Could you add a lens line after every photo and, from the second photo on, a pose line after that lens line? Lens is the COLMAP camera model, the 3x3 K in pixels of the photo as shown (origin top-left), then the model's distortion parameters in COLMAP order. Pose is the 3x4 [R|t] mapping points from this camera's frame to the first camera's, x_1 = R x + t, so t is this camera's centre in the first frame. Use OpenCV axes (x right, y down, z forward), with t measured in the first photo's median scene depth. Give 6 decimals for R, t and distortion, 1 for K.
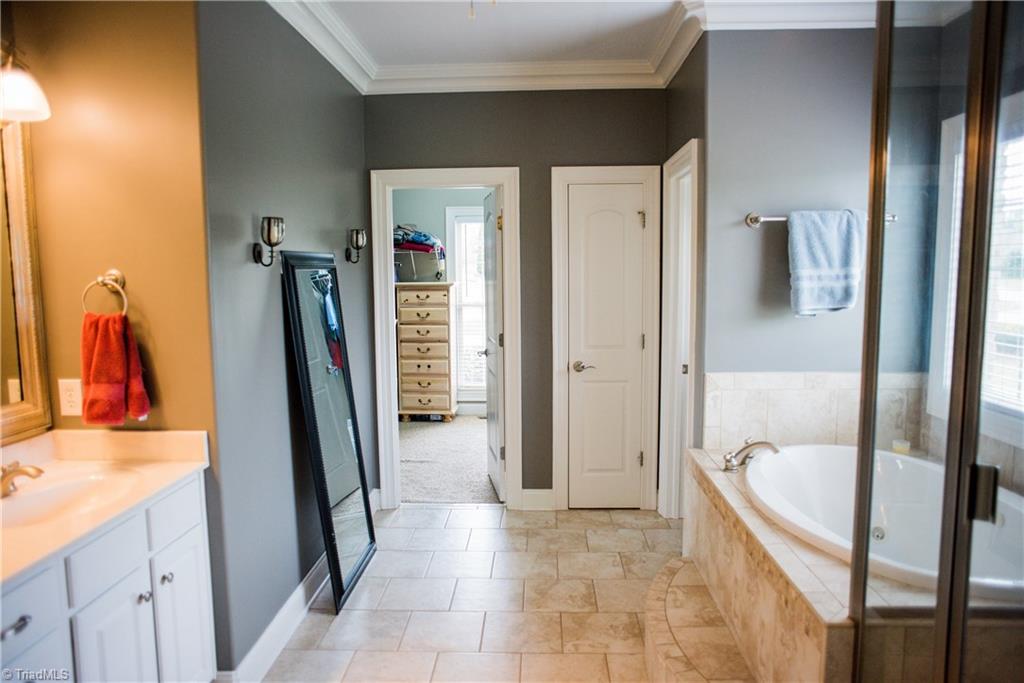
lens RADIAL K [[694.8, 0, 508.1], [0, 694.8, 339.1], [0, 0, 1]] dist [-0.058073, 0.009386]
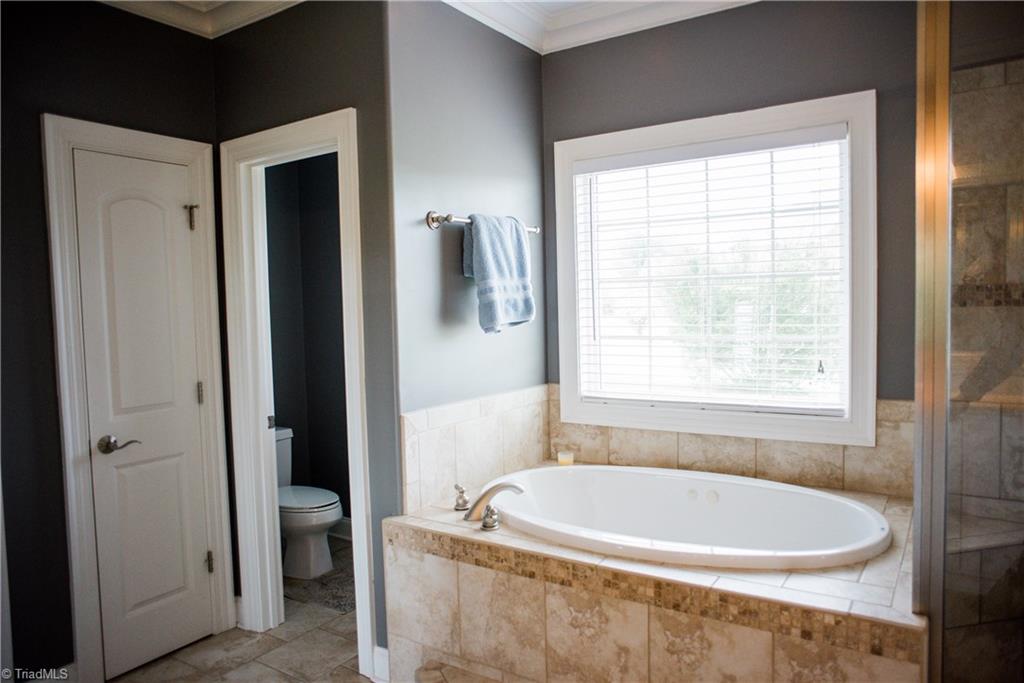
lens RADIAL K [[694.8, 0, 511.0], [0, 694.8, 342.2], [0, 0, 1]] dist [-0.058073, 0.009386]
pose [[0.509841, -0.049967, 0.858816, -0.308165], [0.106431, 0.994306, -0.005334, -0.013248], [-0.853659, 0.094125, 0.512256, 0.502115]]
